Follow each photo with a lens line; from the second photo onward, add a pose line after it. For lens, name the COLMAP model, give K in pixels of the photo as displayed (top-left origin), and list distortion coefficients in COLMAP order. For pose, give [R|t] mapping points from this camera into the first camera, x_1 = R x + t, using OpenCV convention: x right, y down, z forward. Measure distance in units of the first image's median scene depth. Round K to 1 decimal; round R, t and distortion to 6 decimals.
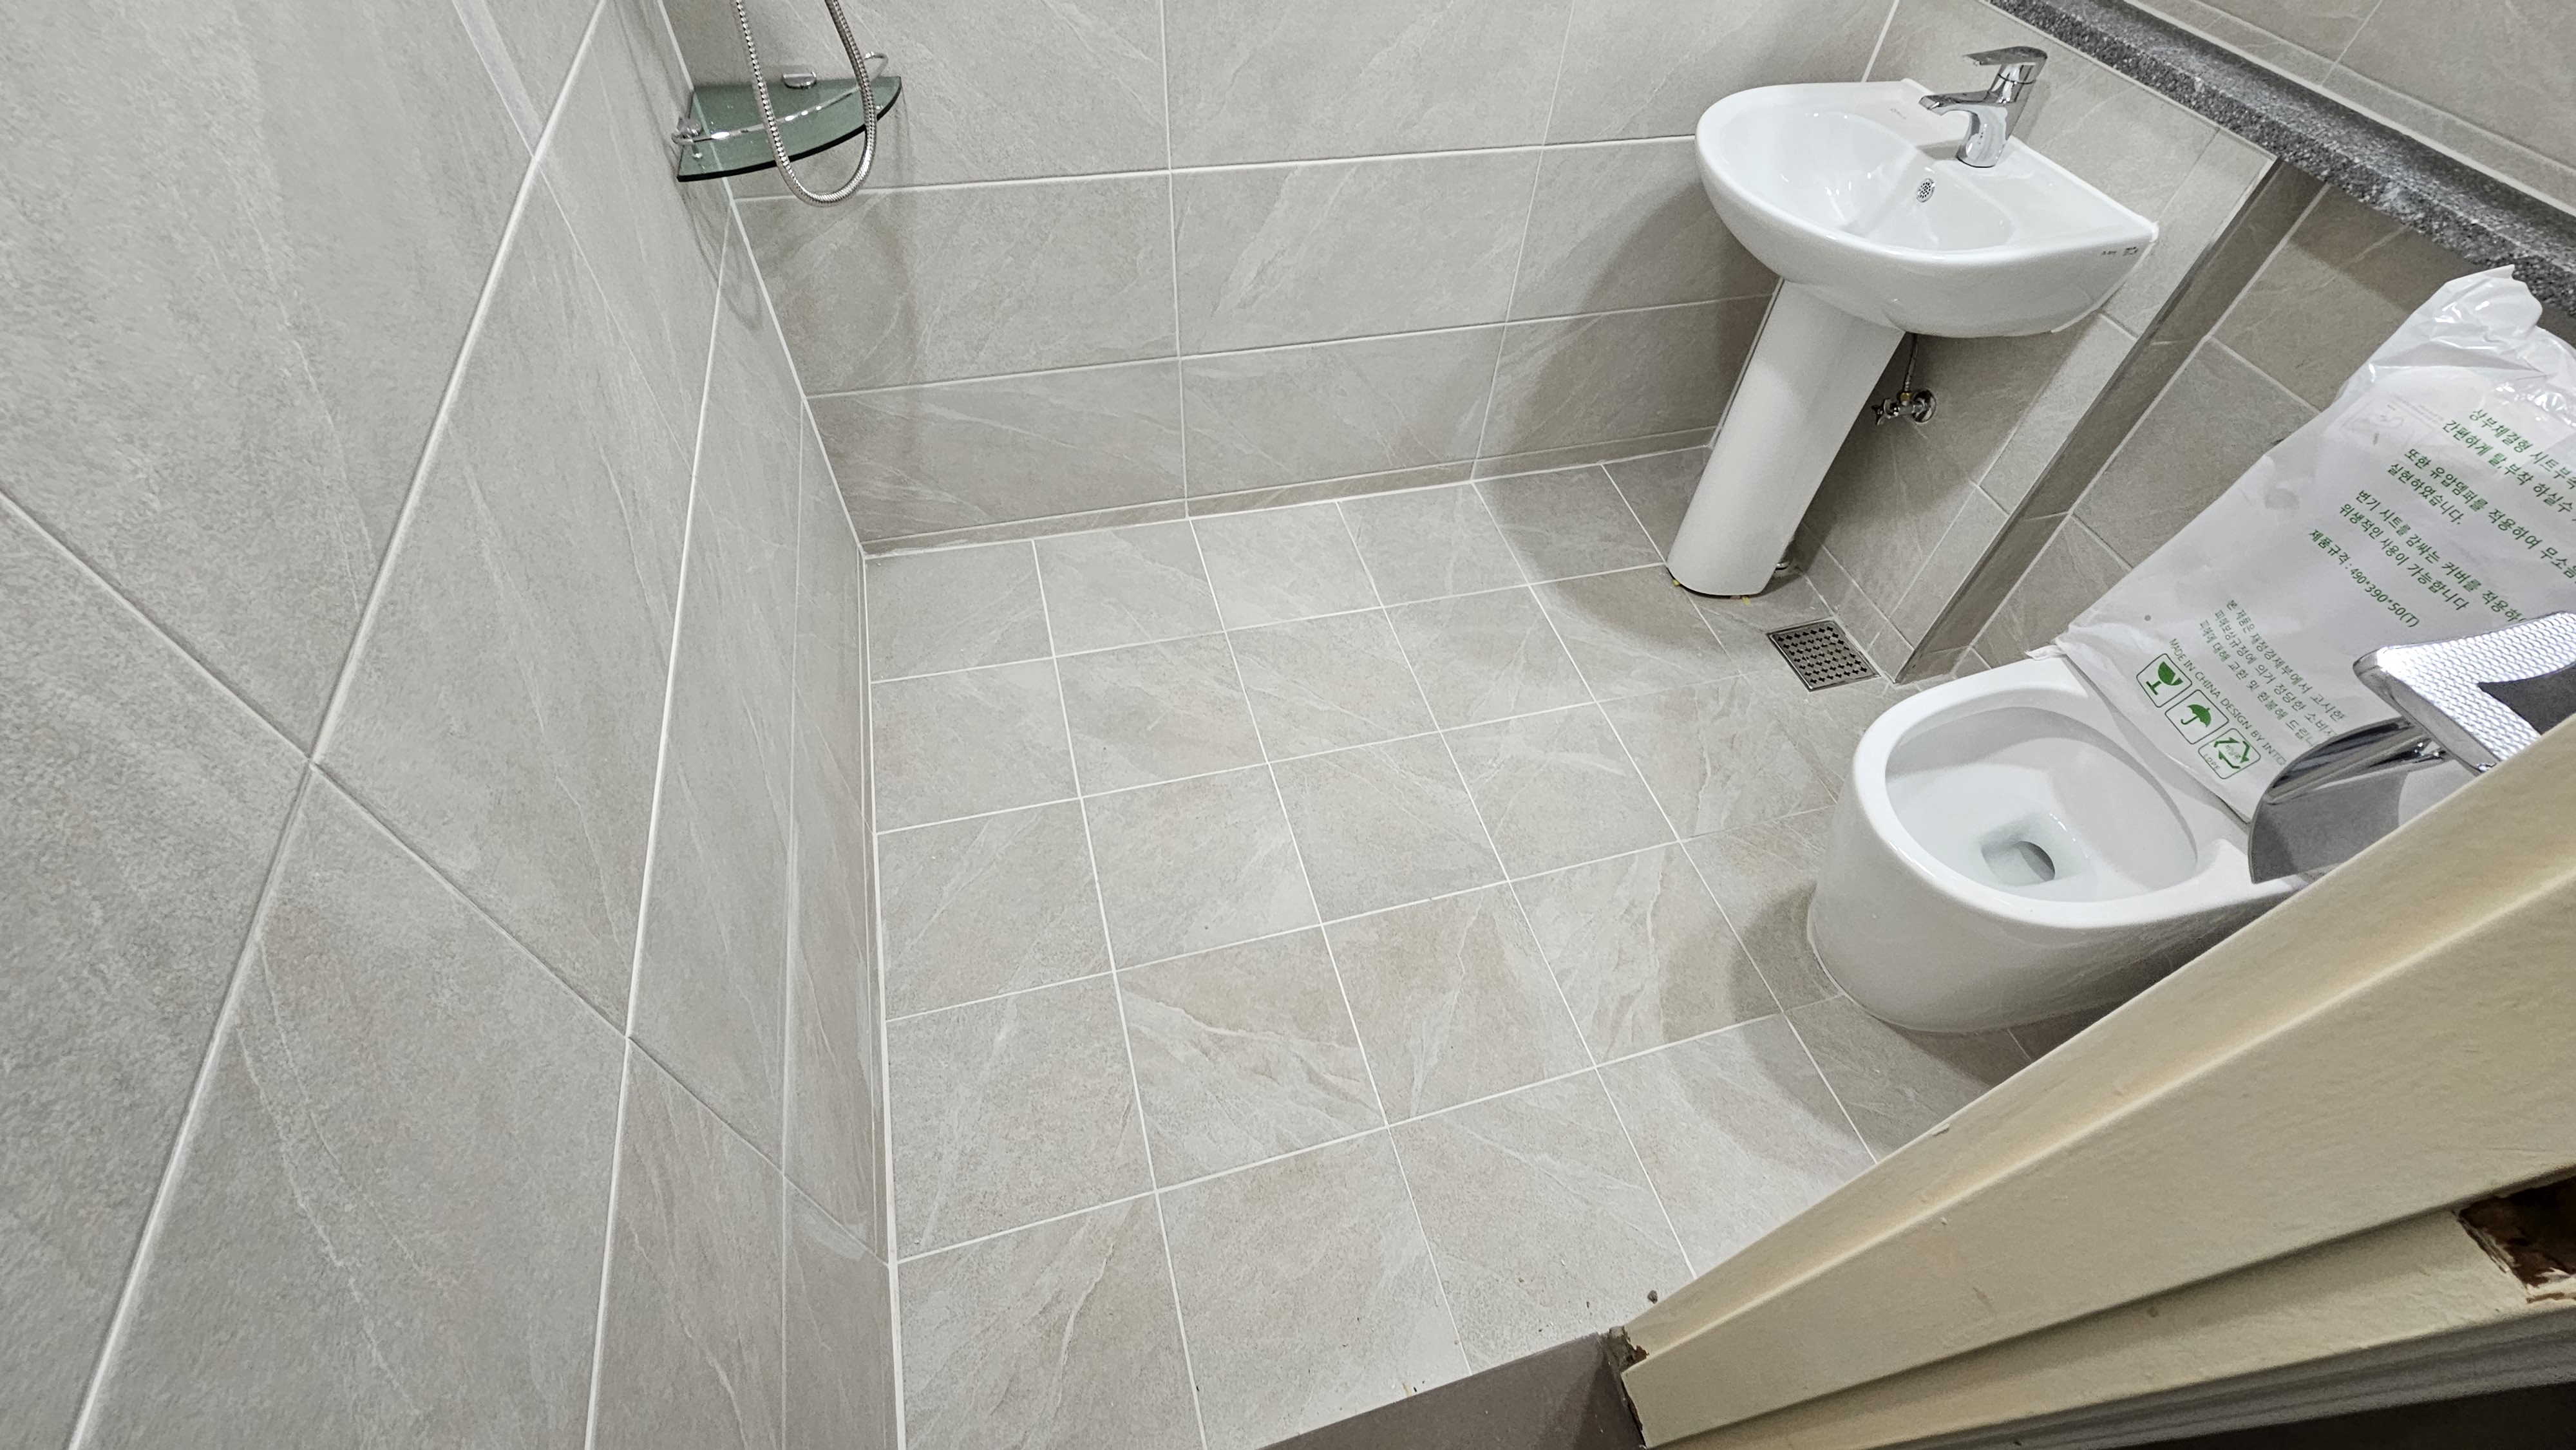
lens RADIAL K [[1050.3, 0, 1317.4], [0, 1050.3, 726.8], [0, 0, 1]] dist [-0.006995, 0.001774]
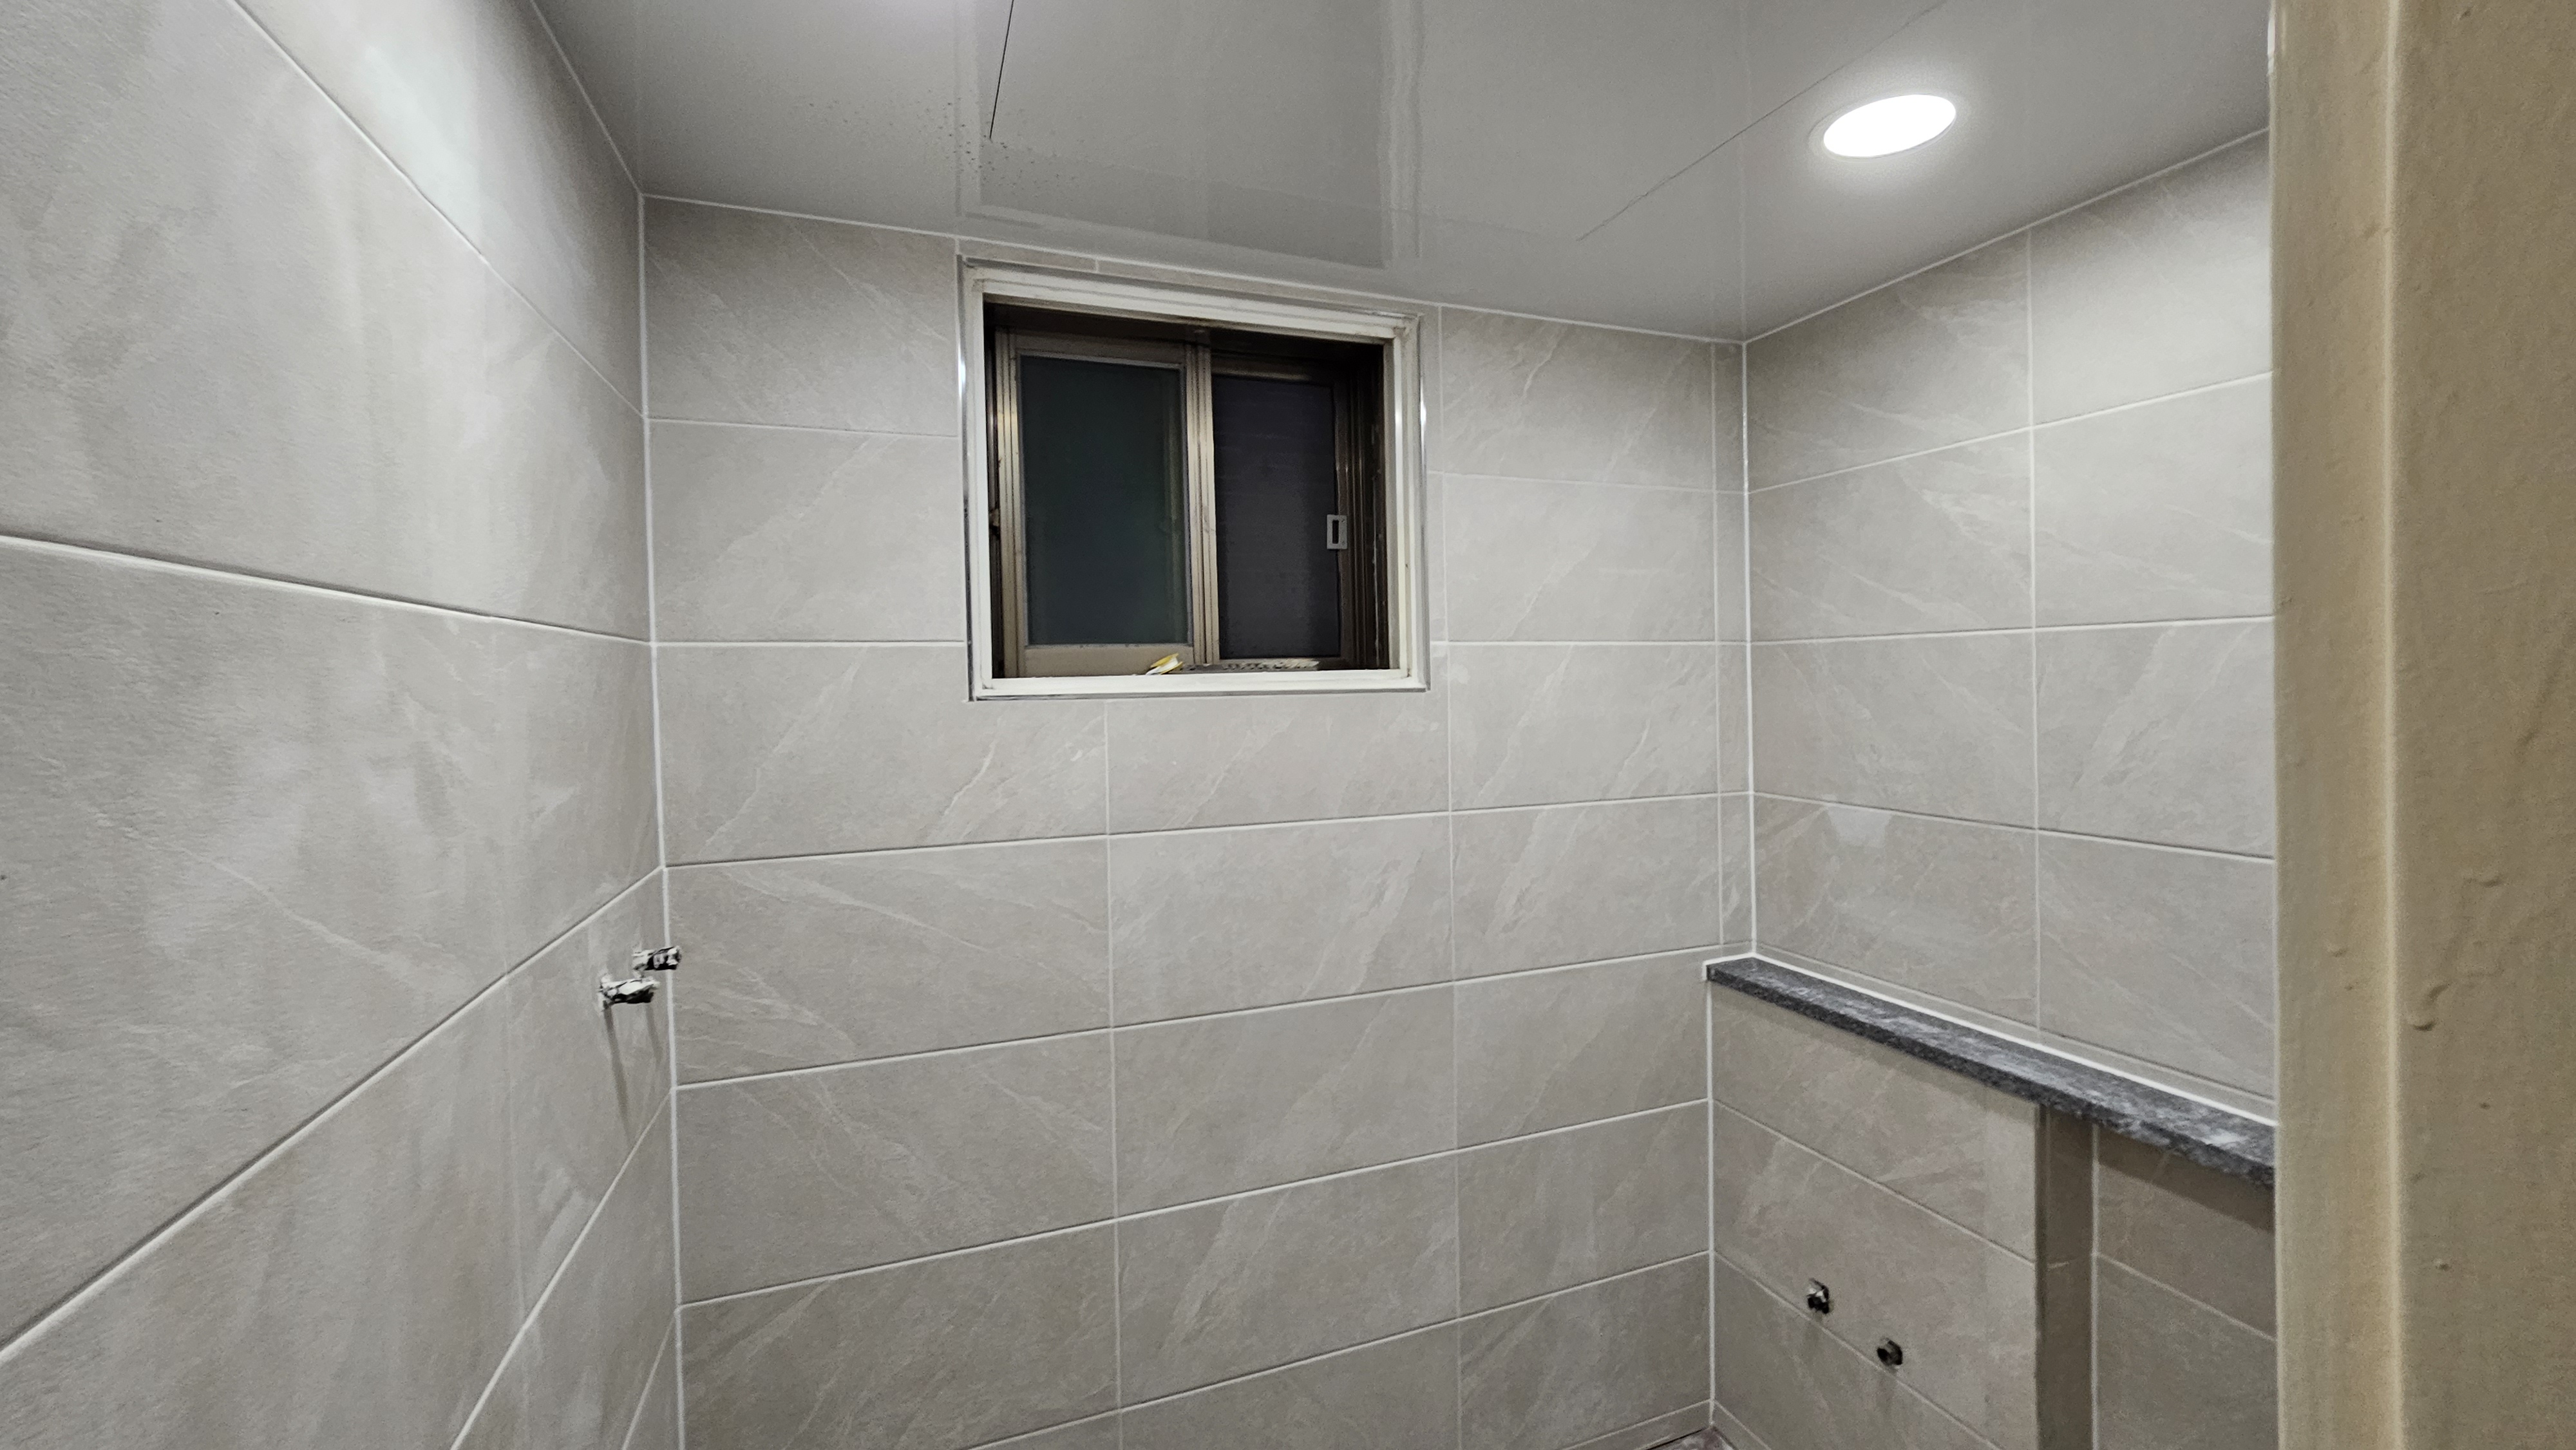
lens RADIAL K [[1090.6, 0, 1360.2], [0, 1090.6, 689.9], [0, 0, 1]] dist [-0.006418, 0.000337]
pose [[0.991225, -0.074006, 0.109529, 0.026205], [0.131521, 0.635231, -0.761041, 0.007370], [-0.013255, 0.768768, 0.639390, -0.139757]]
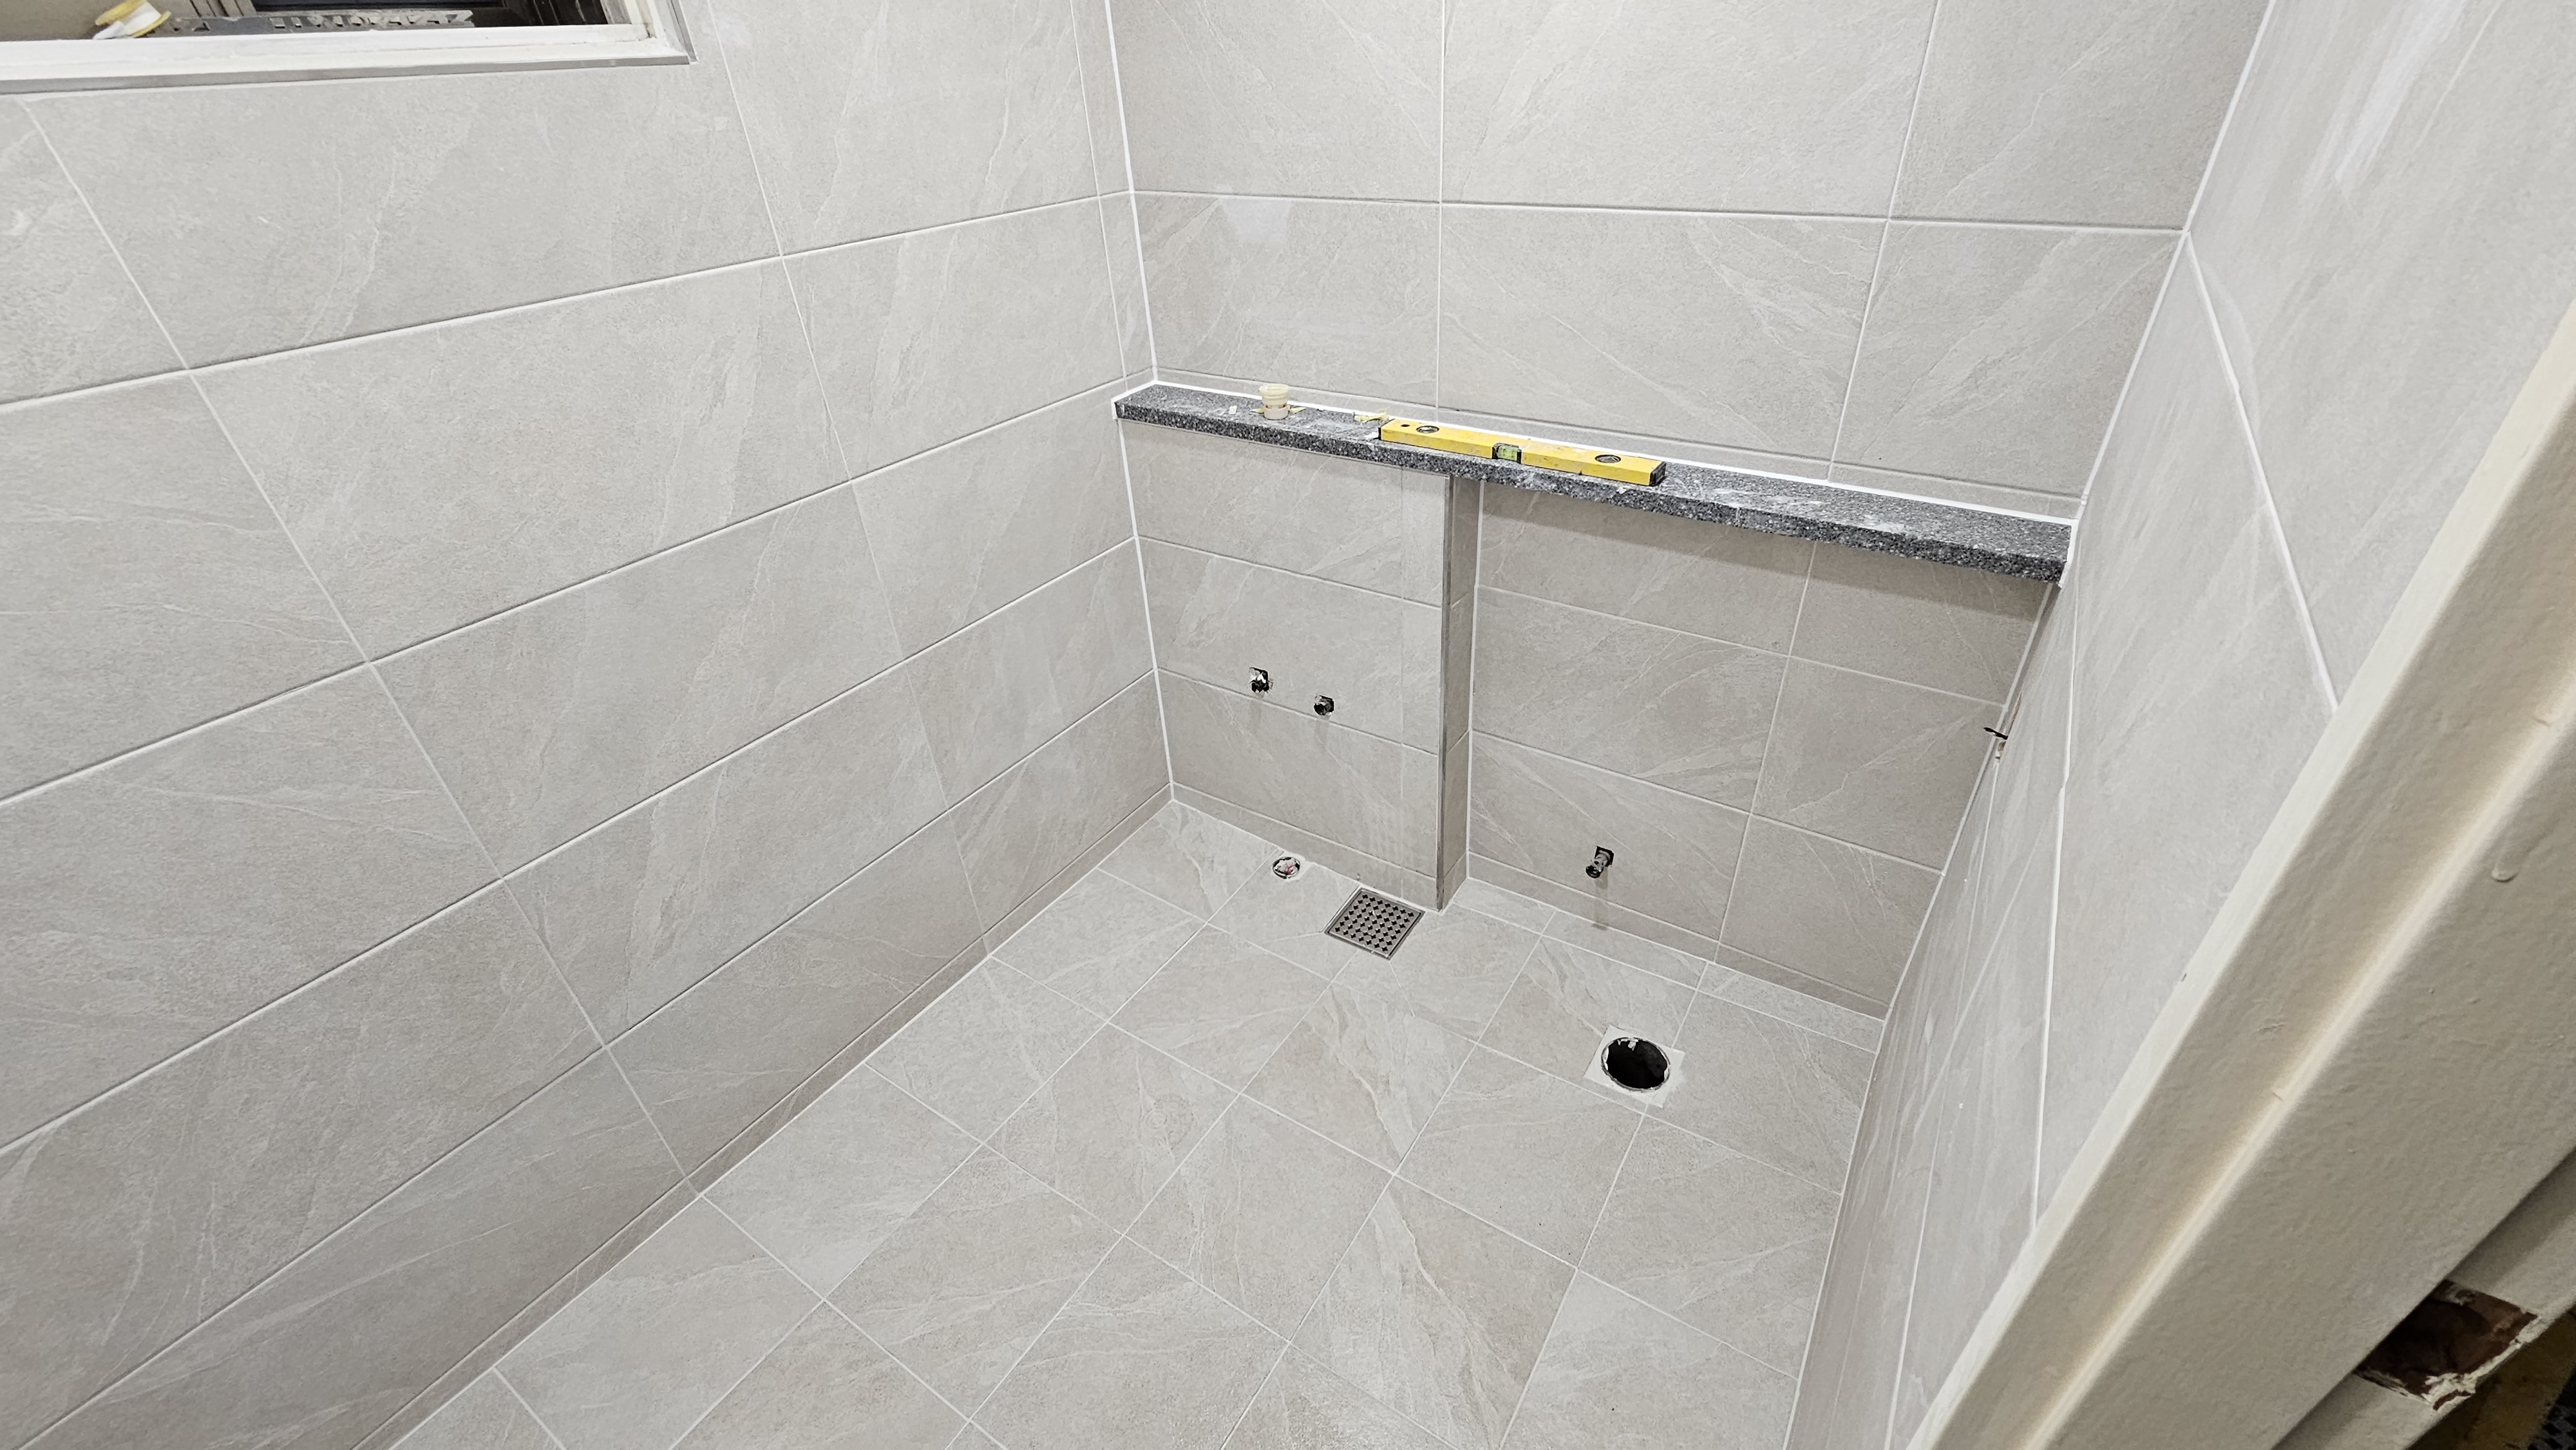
lens RADIAL K [[1050.3, 0, 1321.3], [0, 1050.3, 722.5], [0, 0, 1]] dist [-0.006995, 0.001774]
pose [[0.747527, -0.432831, 0.503847, -0.021062], [0.564663, 0.813554, -0.138871, -0.157363], [-0.349799, 0.388313, 0.852557, 0.022150]]
